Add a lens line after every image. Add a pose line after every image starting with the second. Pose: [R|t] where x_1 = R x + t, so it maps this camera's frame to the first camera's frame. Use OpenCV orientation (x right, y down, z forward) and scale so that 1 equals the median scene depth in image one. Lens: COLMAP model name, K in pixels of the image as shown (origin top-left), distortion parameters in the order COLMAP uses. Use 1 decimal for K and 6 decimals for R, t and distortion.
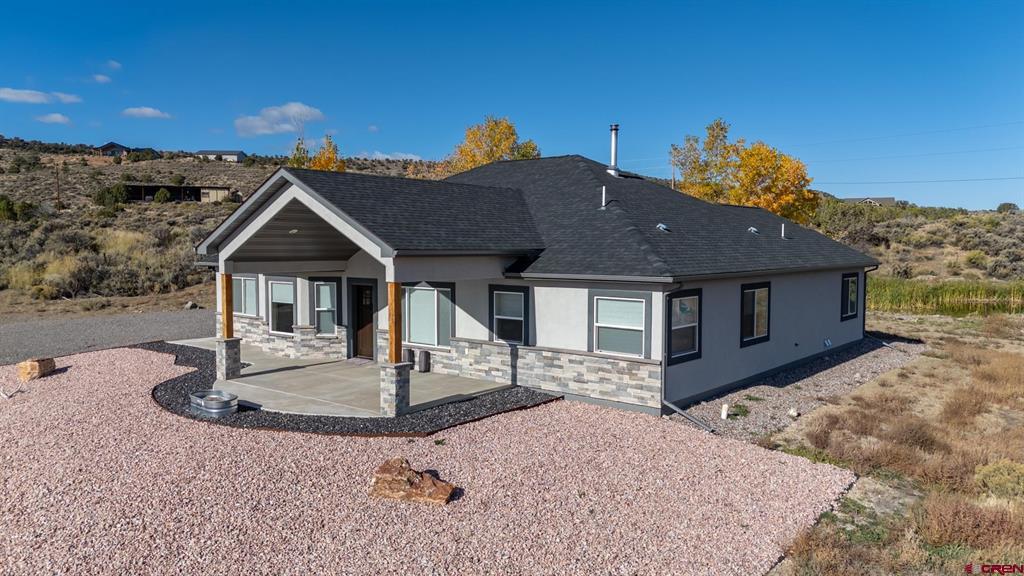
lens RADIAL K [[757.1, 0, 512.0], [0, 757.1, 288.0], [0, 0, 1]] dist [0.063996, -0.051509]
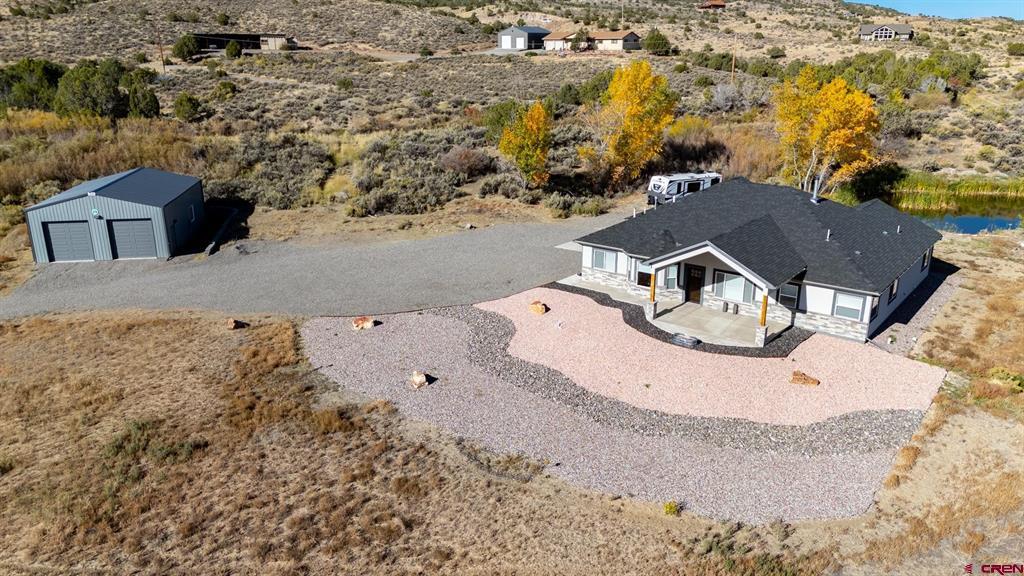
lens RADIAL K [[757.1, 0, 512.0], [0, 757.1, 288.0], [0, 0, 1]] dist [0.063996, -0.051509]
pose [[0.999834, -0.009308, 0.015633, -0.891103], [0.005195, 0.969502, 0.245030, -0.562883], [-0.017437, -0.244908, 0.969389, -1.222012]]
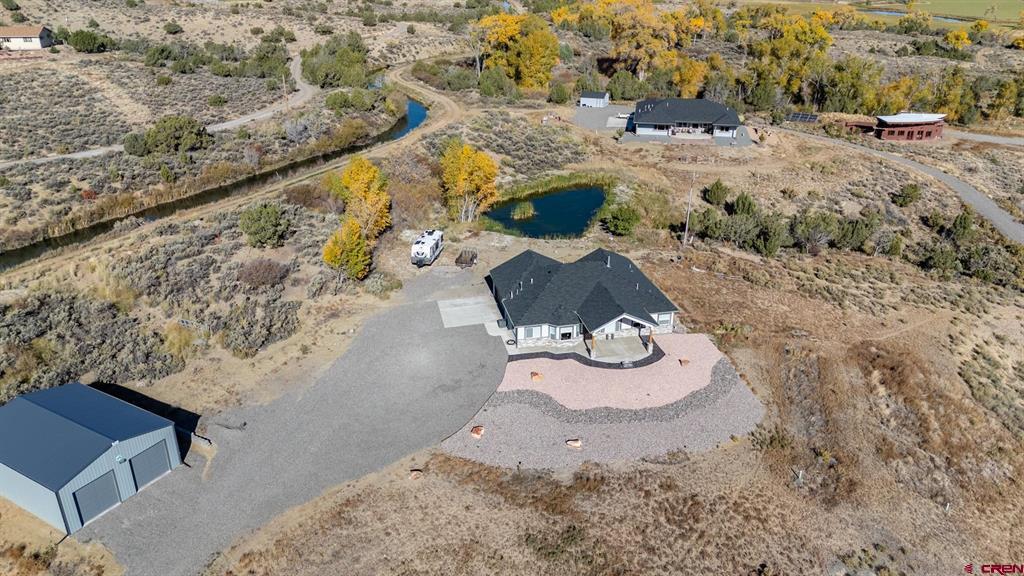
lens RADIAL K [[757.1, 0, 512.0], [0, 757.1, 288.0], [0, 0, 1]] dist [0.063996, -0.051509]
pose [[0.613429, -0.325898, 0.719371, -3.806929], [0.042646, 0.923226, 0.381885, -1.992481], [-0.788598, -0.203581, 0.580232, -1.026739]]
